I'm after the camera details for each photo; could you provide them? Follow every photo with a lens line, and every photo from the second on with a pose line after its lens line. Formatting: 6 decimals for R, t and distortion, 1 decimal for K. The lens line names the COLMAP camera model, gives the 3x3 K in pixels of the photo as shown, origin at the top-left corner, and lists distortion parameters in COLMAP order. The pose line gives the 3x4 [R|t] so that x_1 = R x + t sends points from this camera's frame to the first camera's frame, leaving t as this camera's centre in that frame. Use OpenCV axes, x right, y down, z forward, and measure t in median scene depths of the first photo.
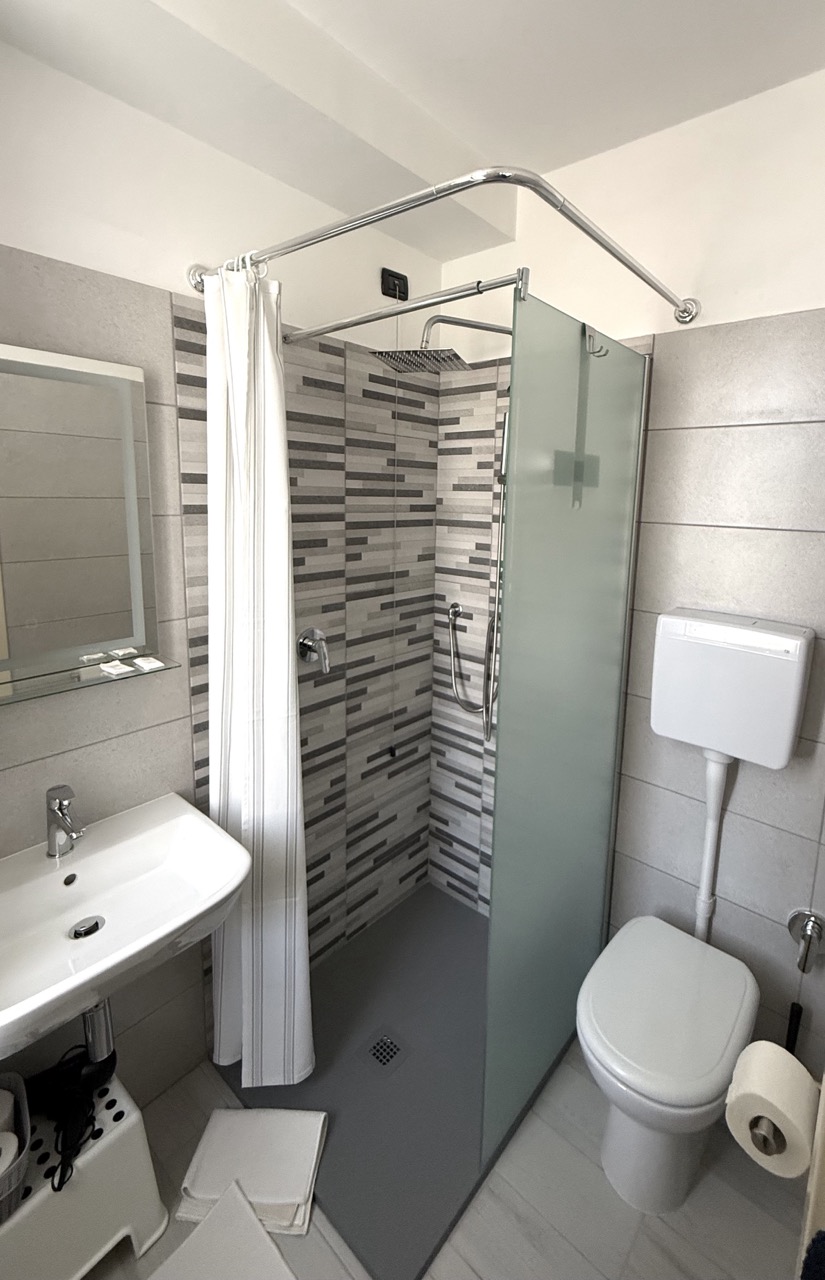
lens RADIAL K [[558.7, 0, 441.9], [0, 558.7, 573.9], [0, 0, 1]] dist [-0.000339, 0.000250]
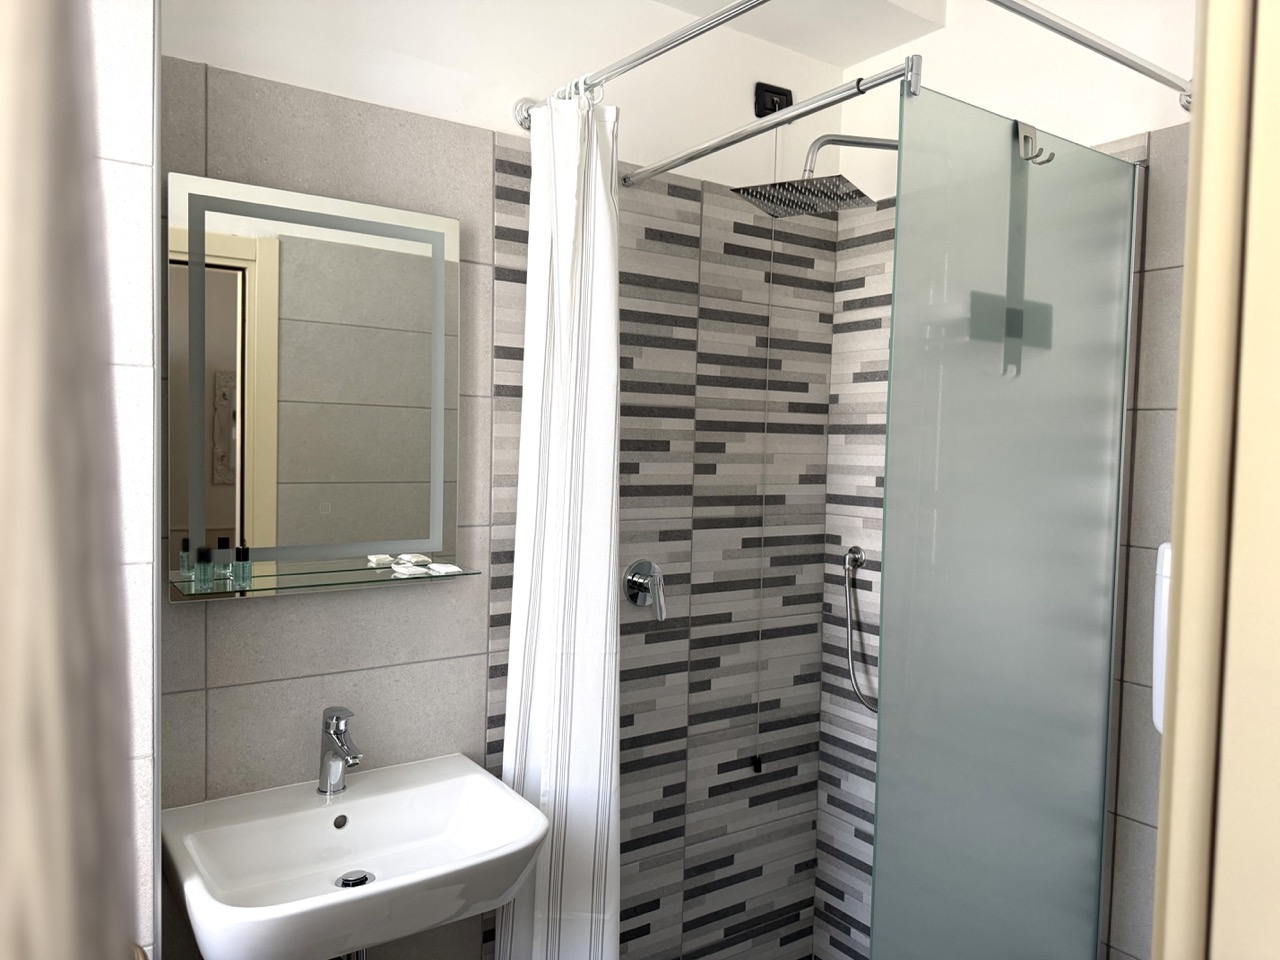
lens RADIAL K [[915.6, 0, 640.0], [0, 915.6, 480.0], [0, 0, 1]] dist [0.139939, -0.224632]
pose [[0.964892, 0.011019, -0.262414, 0.077027], [-0.039863, 0.993689, -0.104851, 0.118439], [0.259602, 0.111630, 0.959242, -0.175225]]
